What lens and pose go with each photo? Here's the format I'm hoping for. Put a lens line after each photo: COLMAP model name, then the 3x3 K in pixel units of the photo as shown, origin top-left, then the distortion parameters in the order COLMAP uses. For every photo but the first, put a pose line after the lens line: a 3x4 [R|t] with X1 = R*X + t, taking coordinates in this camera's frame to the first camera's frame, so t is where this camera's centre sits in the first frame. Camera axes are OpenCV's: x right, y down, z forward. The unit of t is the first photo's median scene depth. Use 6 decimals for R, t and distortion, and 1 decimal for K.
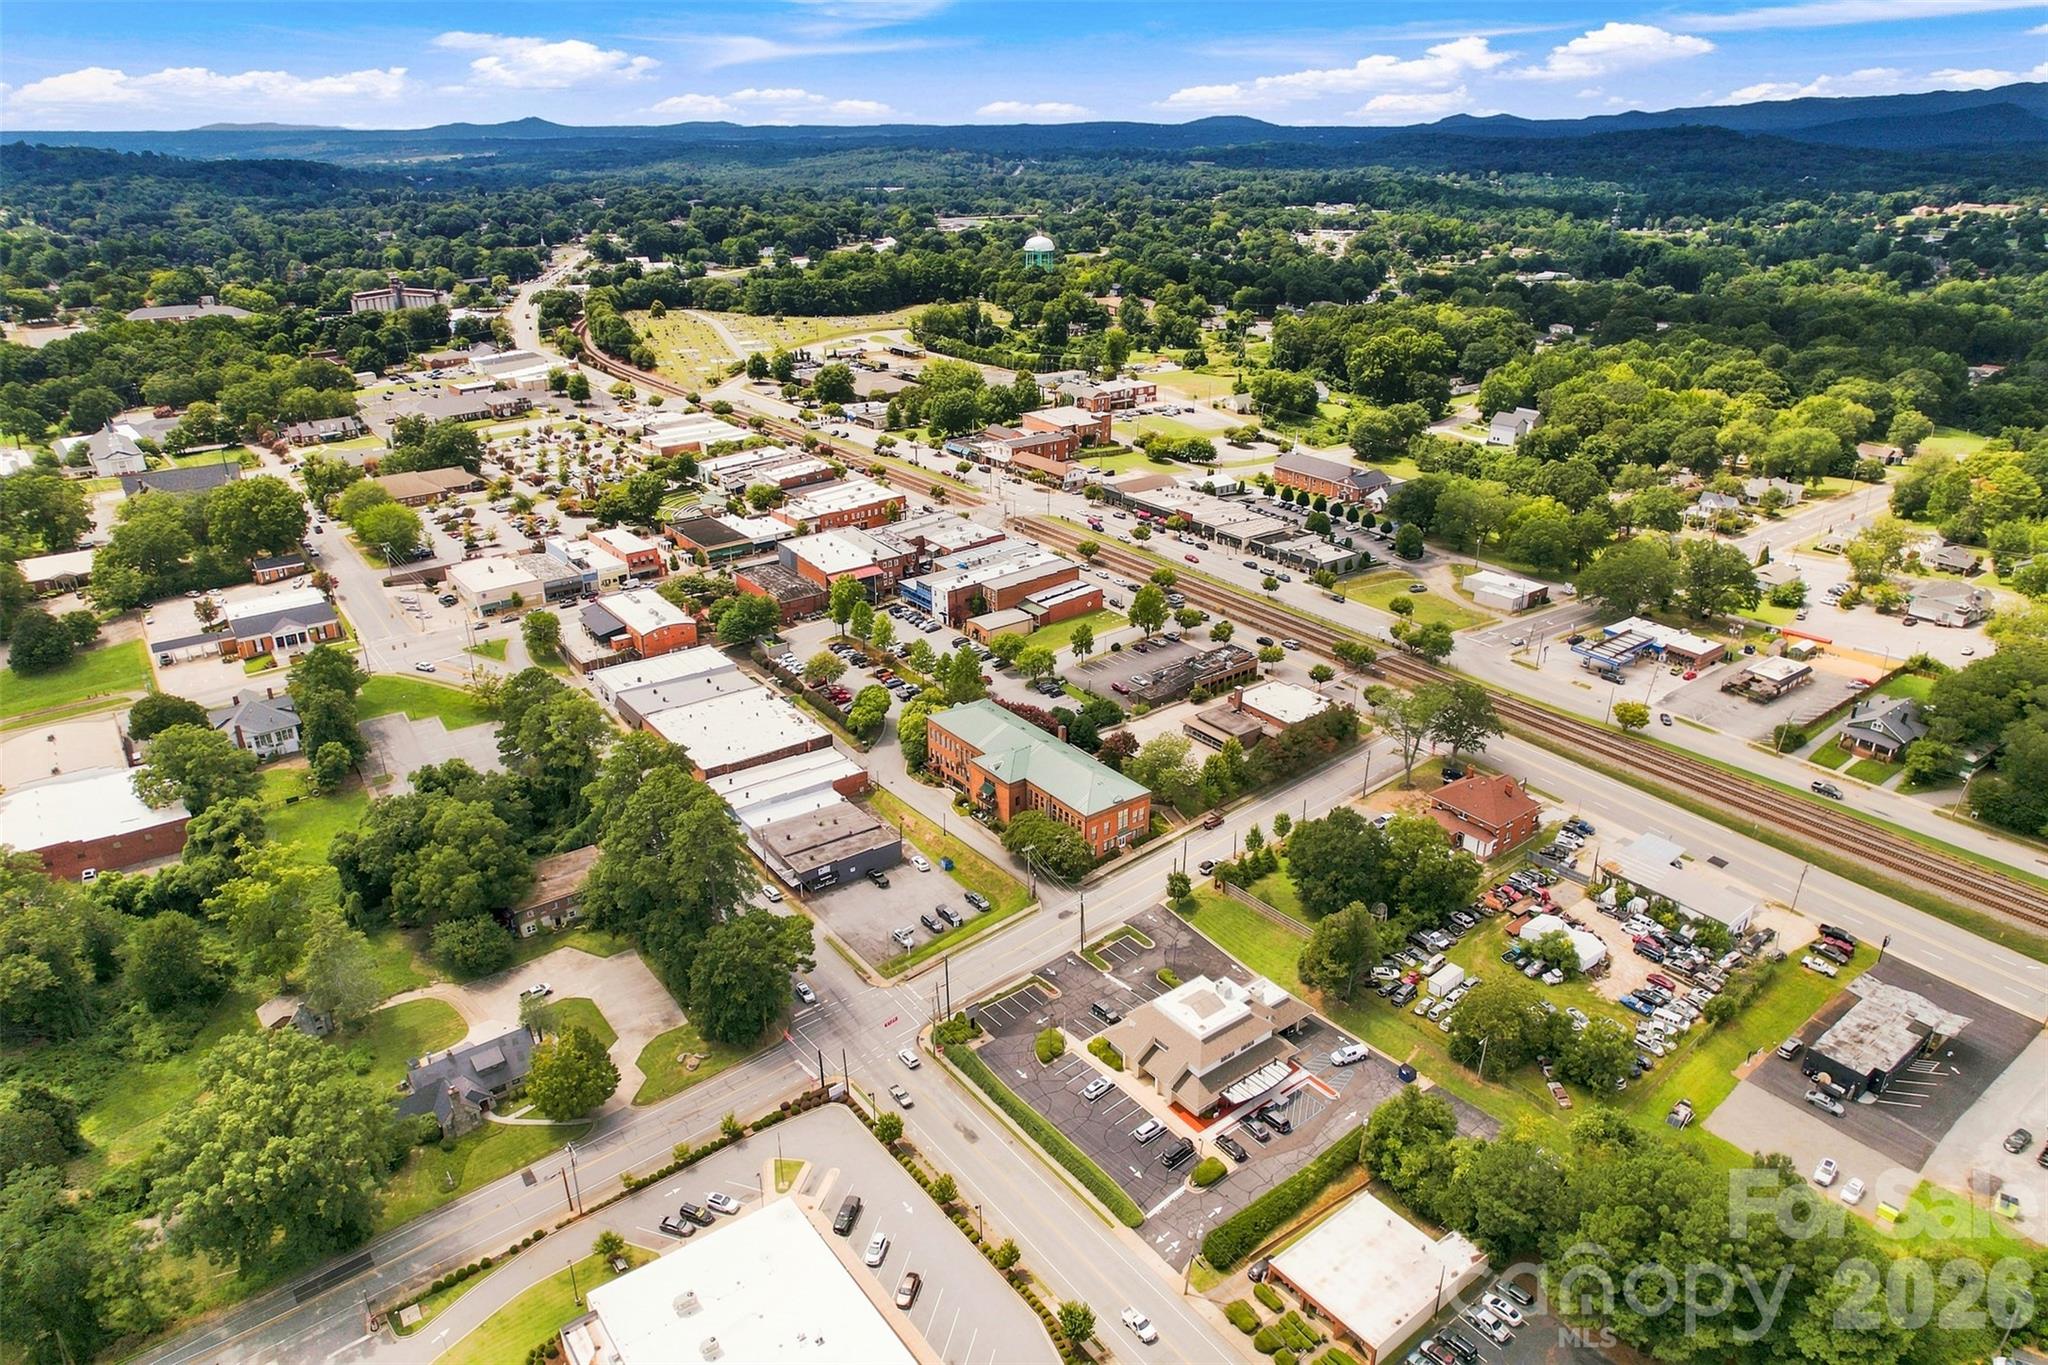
lens RADIAL K [[1293.8, 0, 1024.0], [0, 1293.8, 682.5], [0, 0, 1]] dist [-0.001697, 0.001131]
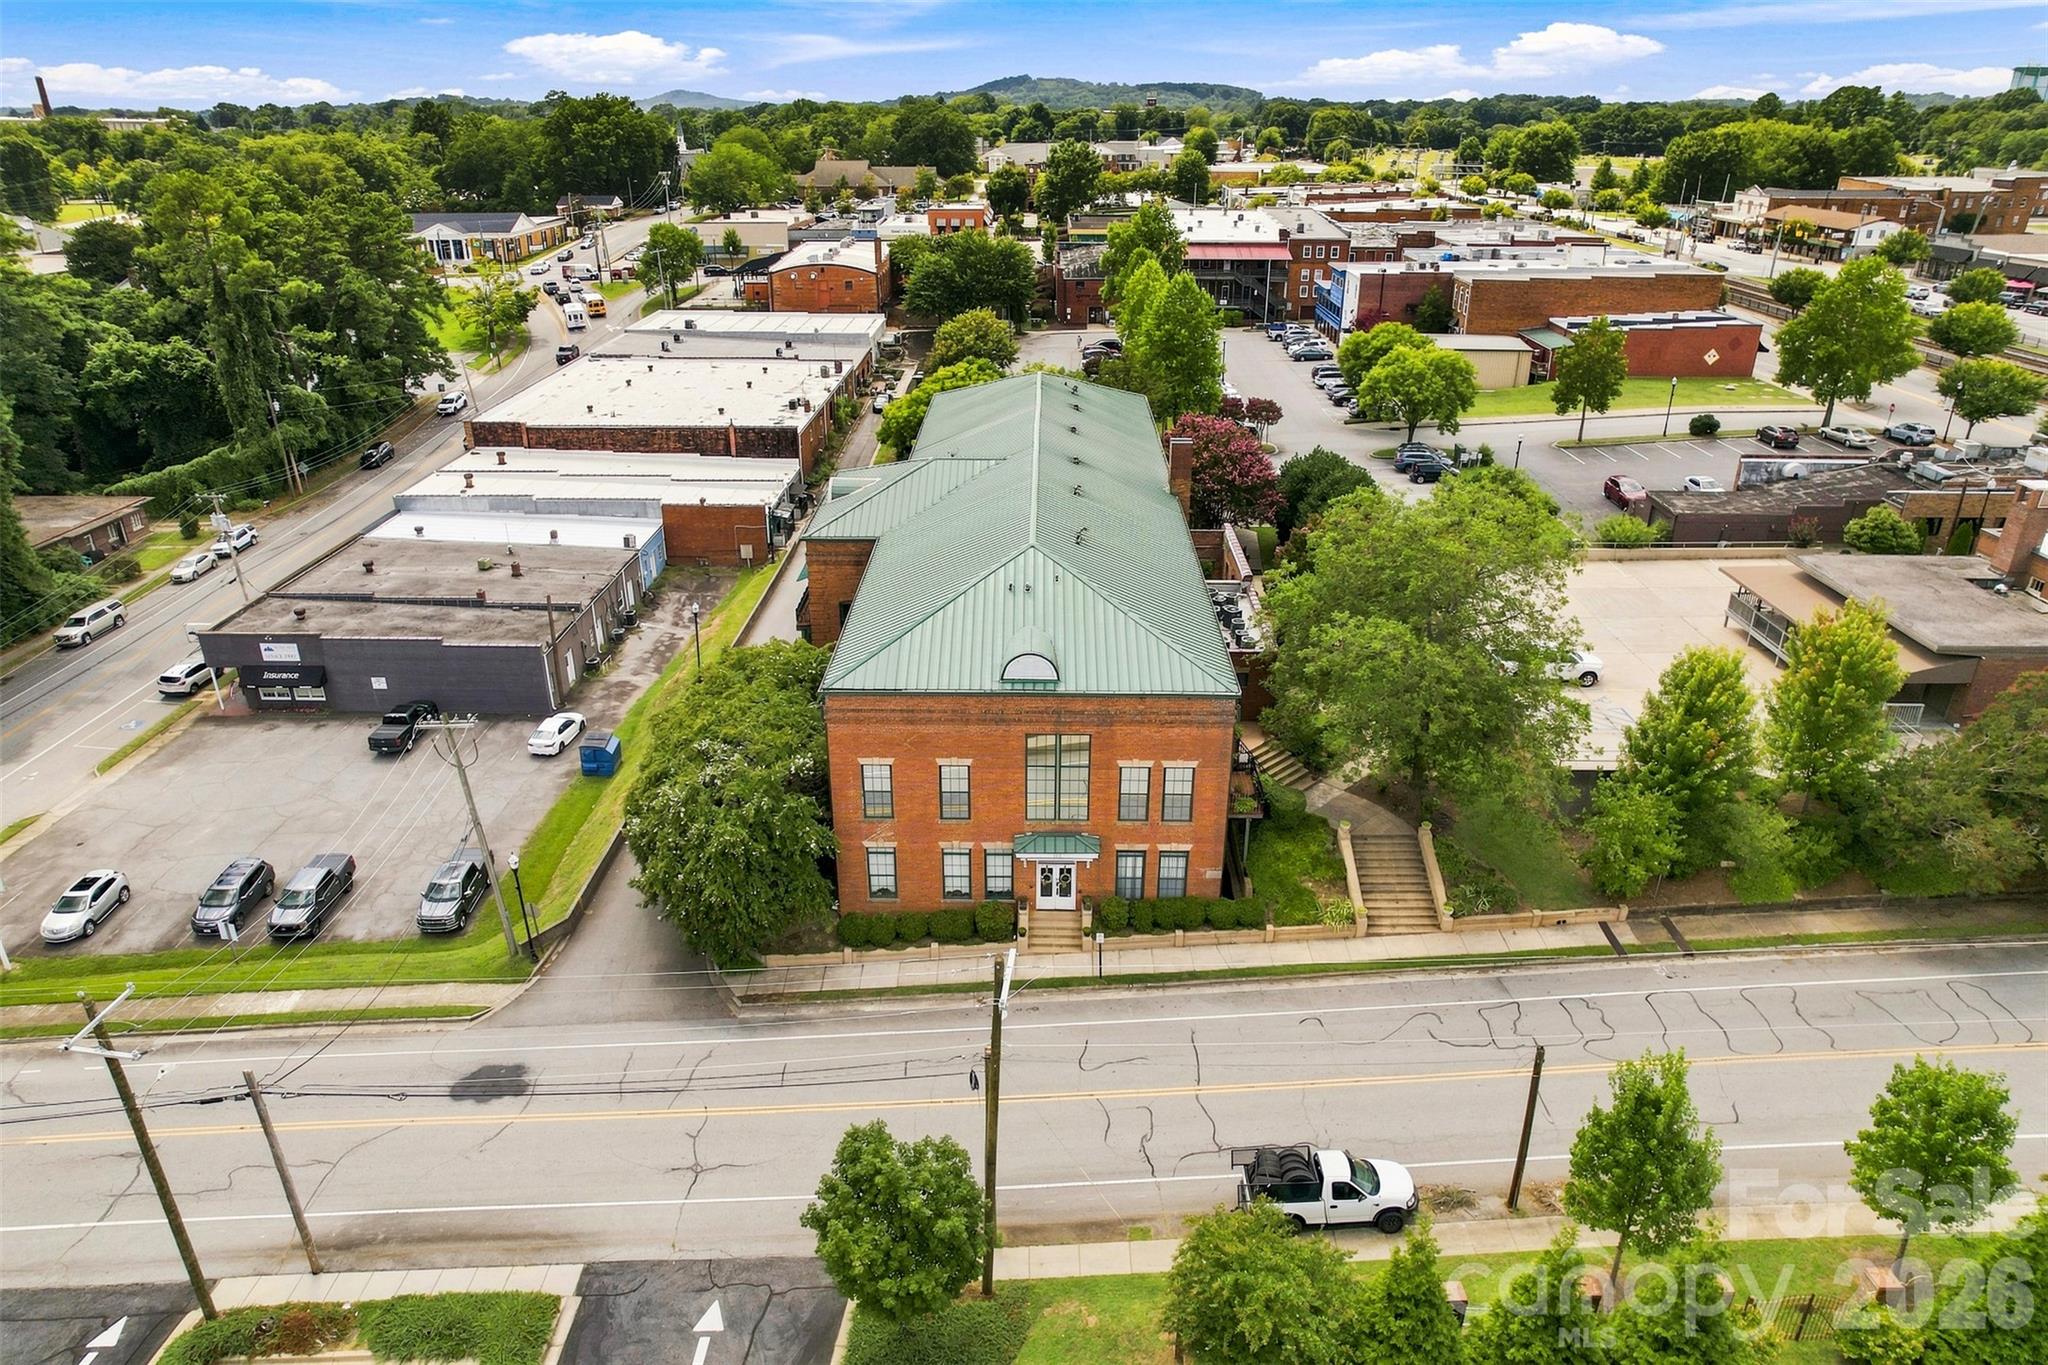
lens RADIAL K [[1293.8, 0, 1024.0], [0, 1293.8, 682.5], [0, 0, 1]] dist [-0.001697, 0.001131]
pose [[0.780023, 0.260904, -0.568765, 0.177406], [-0.253663, 0.962739, 0.093746, 0.065019], [0.572031, 0.071151, 0.817140, 0.760711]]
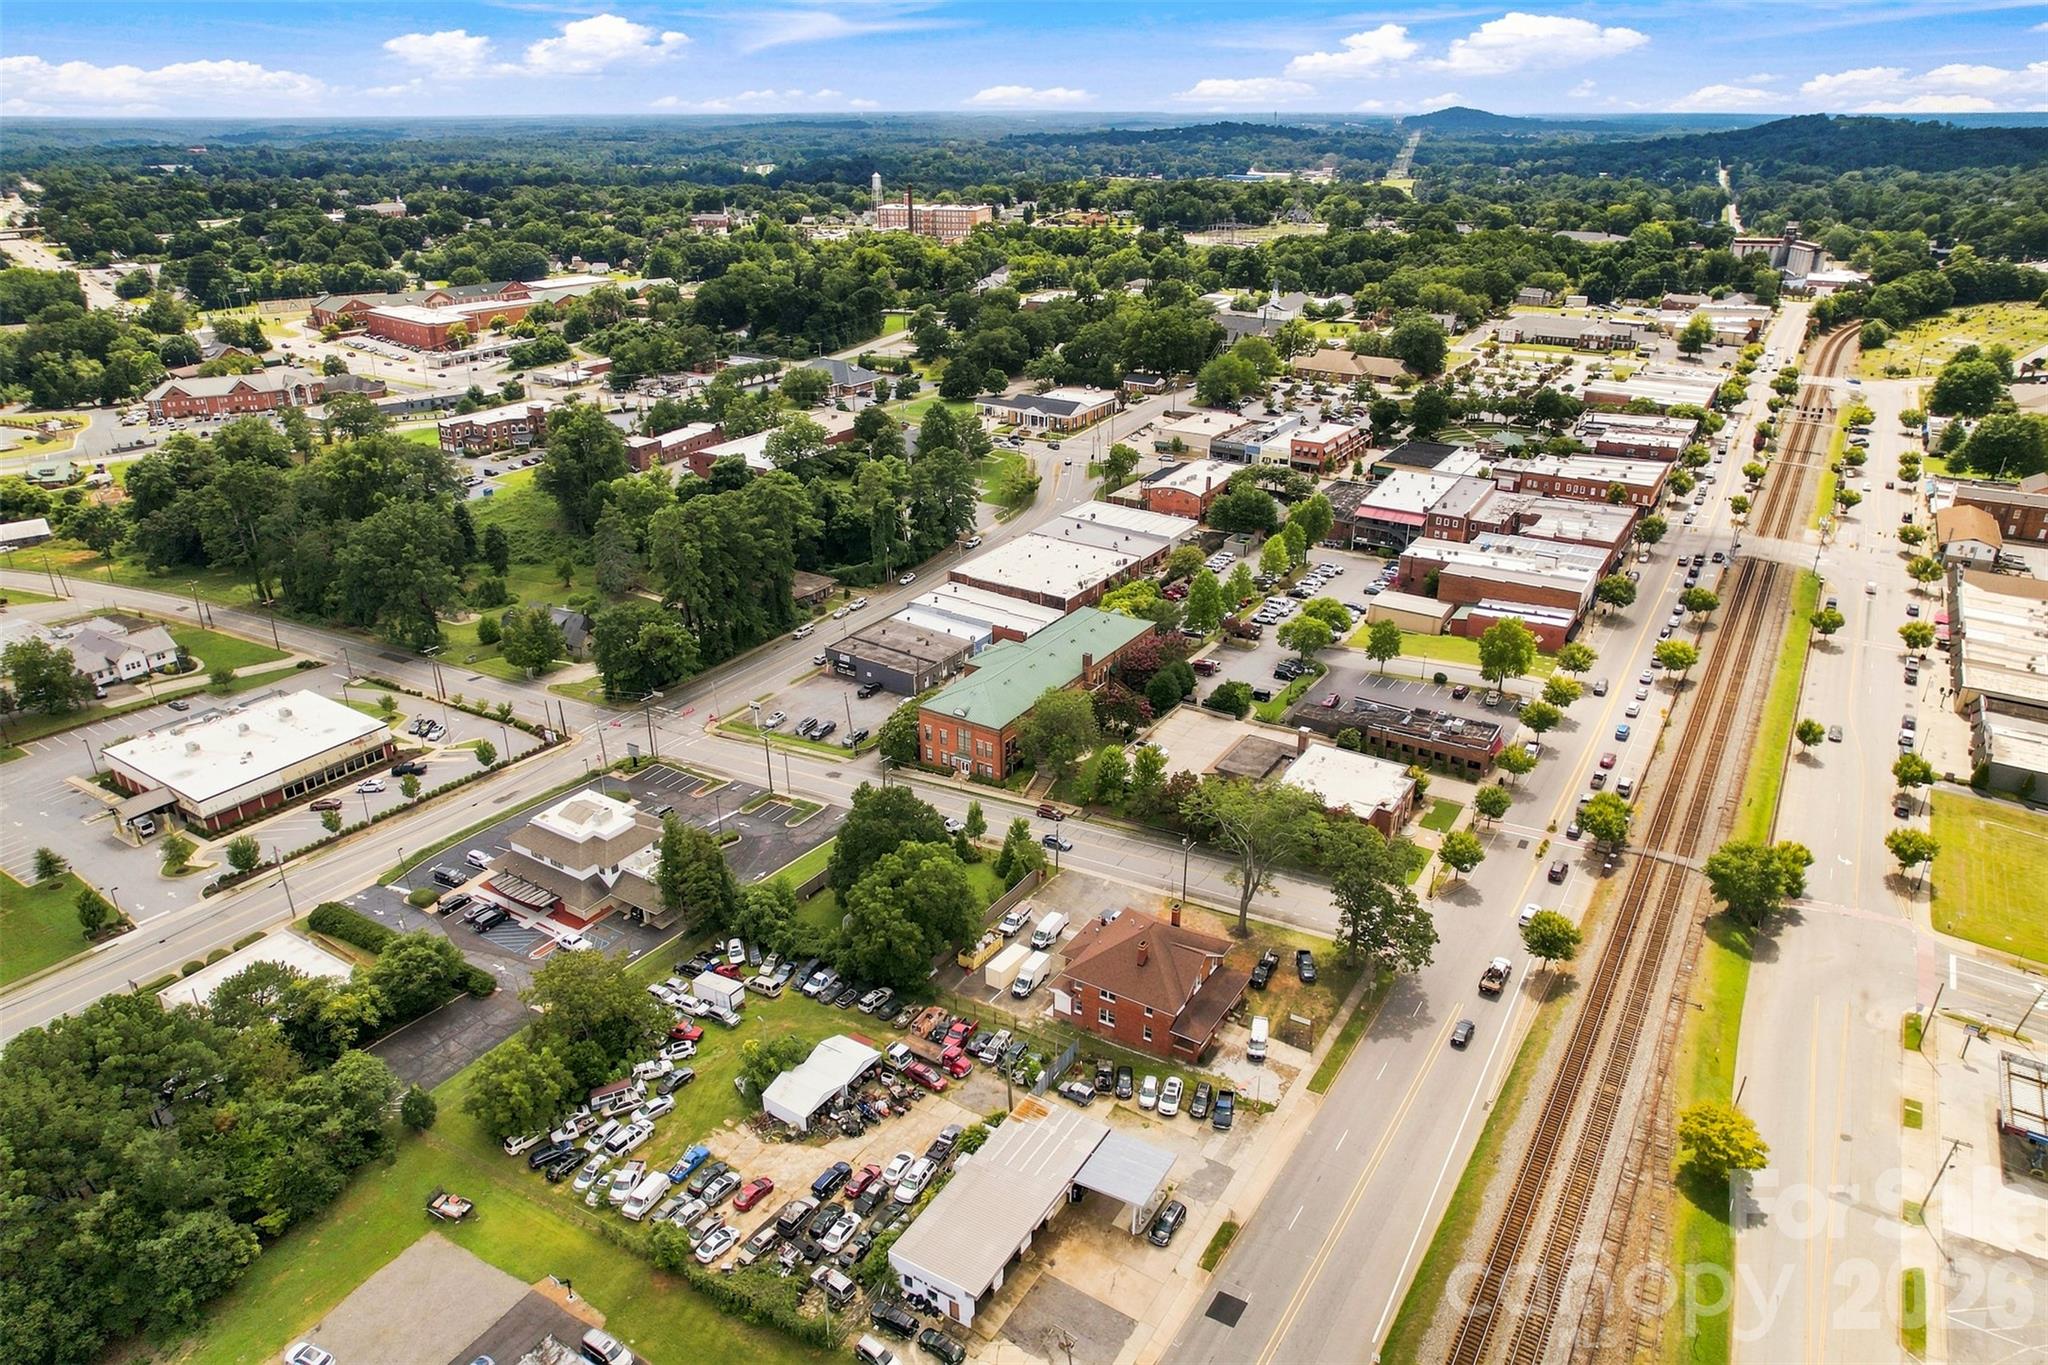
lens RADIAL K [[1293.8, 0, 1024.0], [0, 1293.8, 682.5], [0, 0, 1]] dist [-0.001697, 0.001131]
pose [[0.347544, 0.383575, -0.855619, 0.739304], [-0.379882, 0.891858, 0.245517, -0.139039], [0.857265, 0.239706, 0.455673, 0.590504]]
